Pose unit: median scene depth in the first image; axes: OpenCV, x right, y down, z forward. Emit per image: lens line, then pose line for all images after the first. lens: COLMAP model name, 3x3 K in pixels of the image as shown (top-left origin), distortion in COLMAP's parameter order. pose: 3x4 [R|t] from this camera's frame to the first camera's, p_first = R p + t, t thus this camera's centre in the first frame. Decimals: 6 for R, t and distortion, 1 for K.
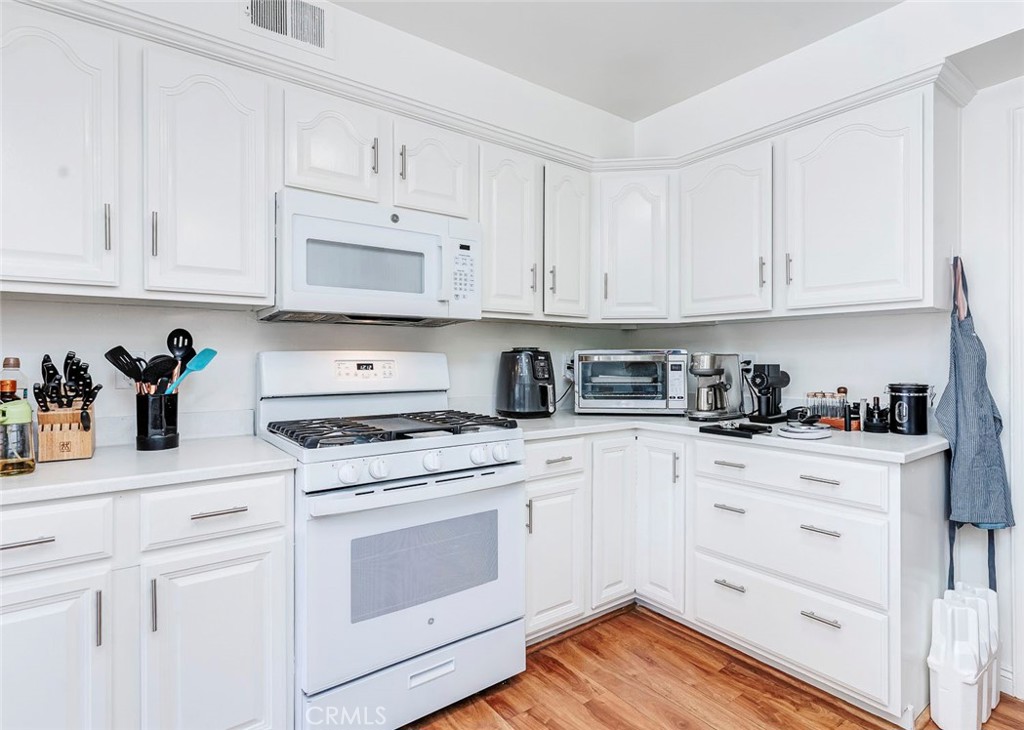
lens RADIAL K [[527.3, 0, 512.8], [0, 527.3, 359.2], [0, 0, 1]] dist [-0.000280, 0.000225]
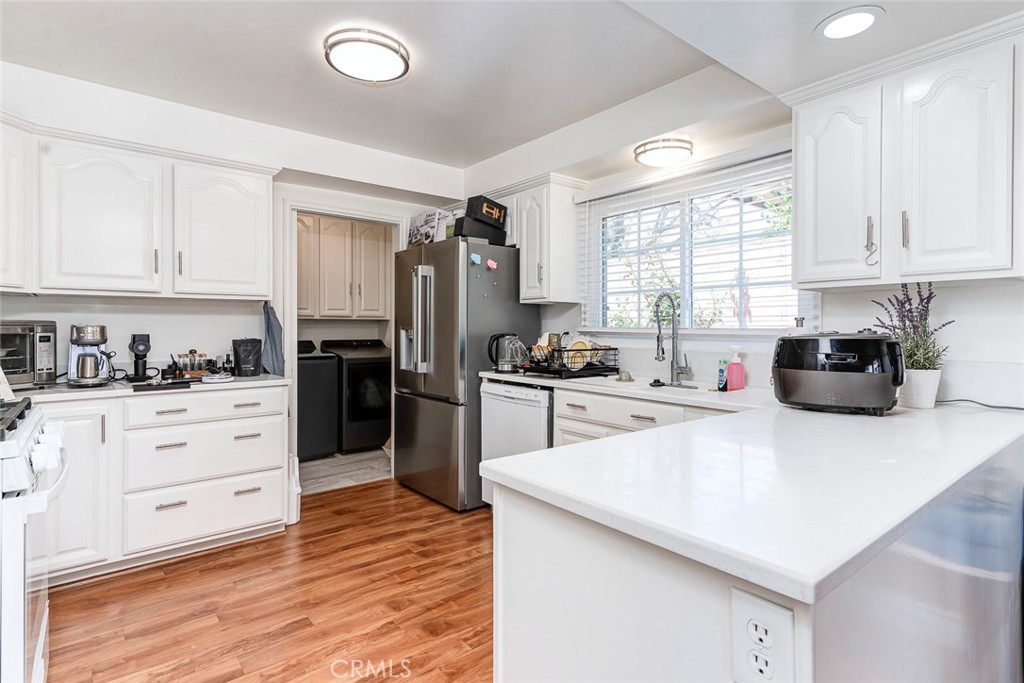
lens RADIAL K [[495.4, 0, 514.2], [0, 495.4, 337.1], [0, 0, 1]] dist [0.000452, 0.000489]
pose [[-0.002991, -0.016480, 0.999860, -0.747900], [0.008281, 0.999830, 0.016505, 0.005207], [-0.999961, 0.008329, -0.002854, 0.148052]]
